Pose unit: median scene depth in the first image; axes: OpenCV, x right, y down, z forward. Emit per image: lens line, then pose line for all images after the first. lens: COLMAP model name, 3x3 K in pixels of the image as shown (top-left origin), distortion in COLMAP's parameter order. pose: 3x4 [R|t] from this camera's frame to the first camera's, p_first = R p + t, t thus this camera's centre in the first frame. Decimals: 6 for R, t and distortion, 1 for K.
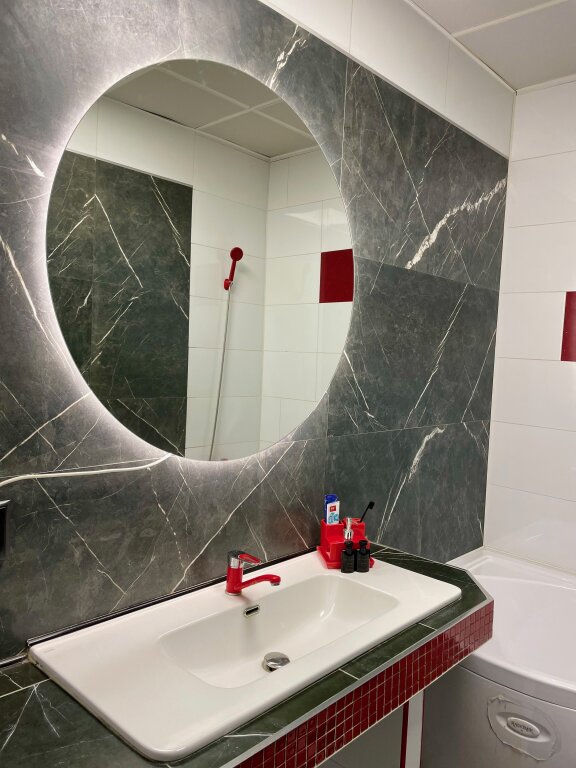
lens RADIAL K [[587.2, 0, 290.0], [0, 587.2, 378.7], [0, 0, 1]] dist [0.076929, -0.104249]
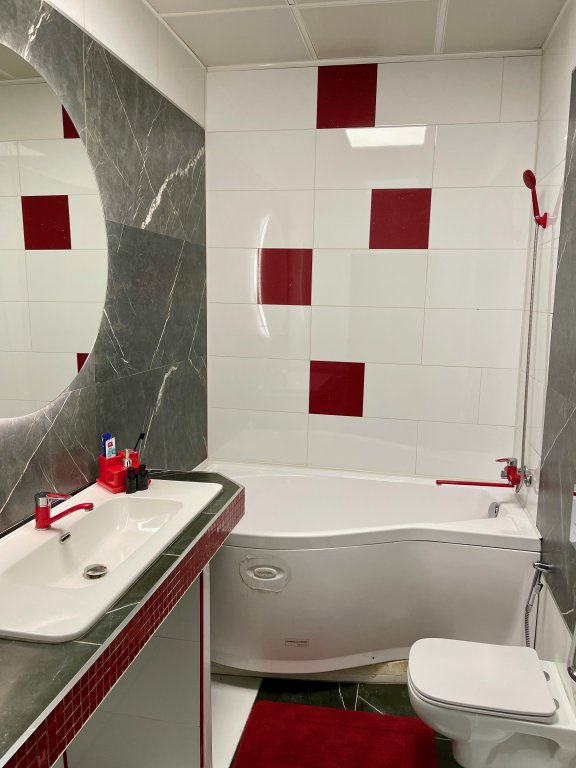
lens RADIAL K [[587.2, 0, 293.2], [0, 587.2, 383.4], [0, 0, 1]] dist [0.076929, -0.104249]
pose [[0.847295, -0.112588, 0.519052, -0.206972], [0.051053, 0.990013, 0.131406, -0.032112], [-0.528663, -0.084841, 0.844581, -0.158821]]
